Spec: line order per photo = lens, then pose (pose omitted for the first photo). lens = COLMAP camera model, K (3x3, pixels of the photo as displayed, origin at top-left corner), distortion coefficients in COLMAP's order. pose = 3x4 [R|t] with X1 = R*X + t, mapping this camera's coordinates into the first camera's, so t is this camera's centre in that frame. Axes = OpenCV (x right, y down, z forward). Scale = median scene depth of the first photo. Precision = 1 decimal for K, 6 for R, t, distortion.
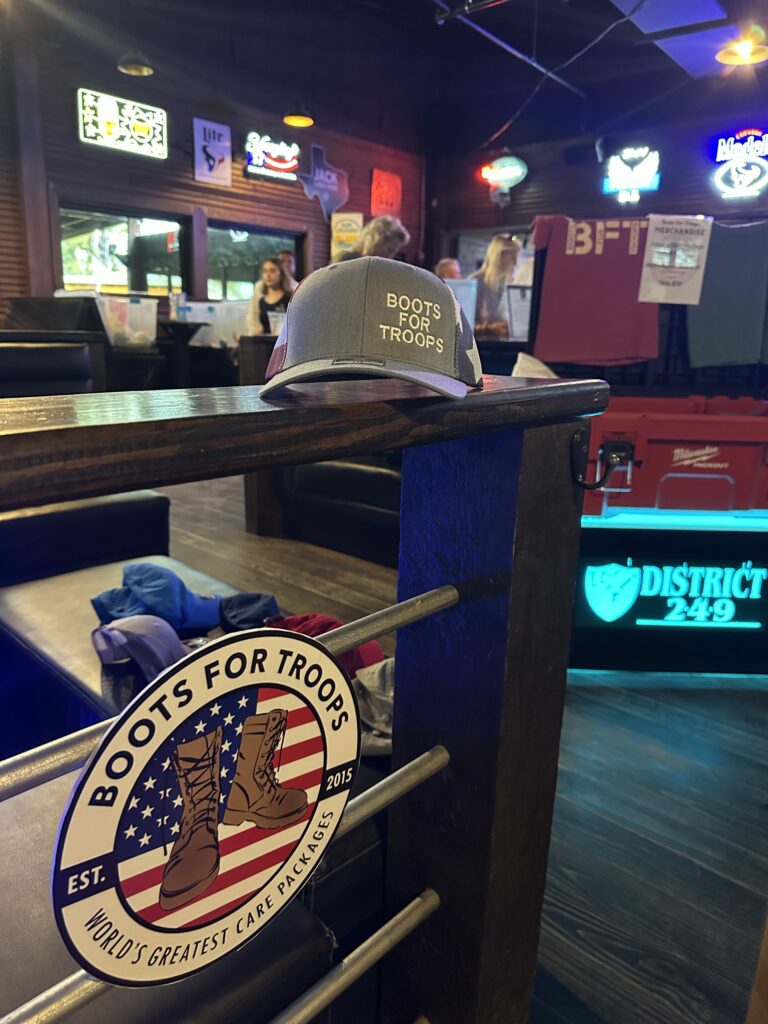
lens RADIAL K [[753.0, 0, 384.0], [0, 753.0, 512.0], [0, 0, 1]] dist [-0.003691, -0.001149]
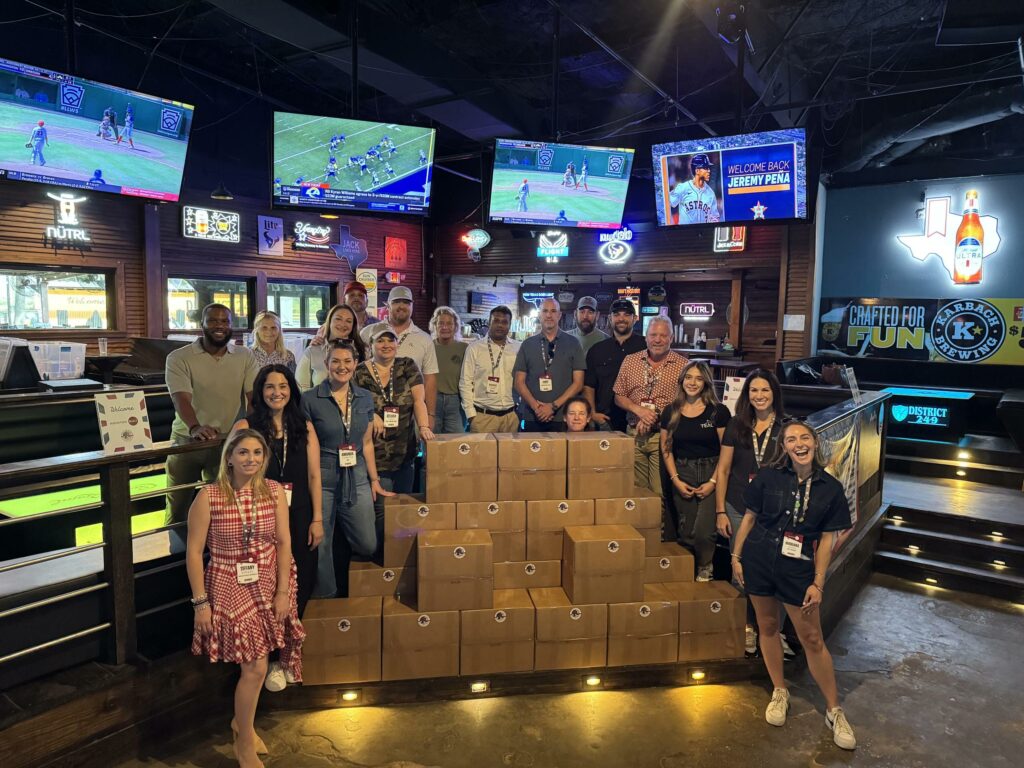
lens RADIAL K [[732.2, 0, 531.7], [0, 732.2, 386.3], [0, 0, 1]] dist [0.109585, -0.225751]
pose [[0.991818, -0.023587, 0.125463, 0.331659], [0.040244, 0.990441, -0.131934, 0.131890], [-0.121152, 0.135903, 0.983287, -1.652444]]
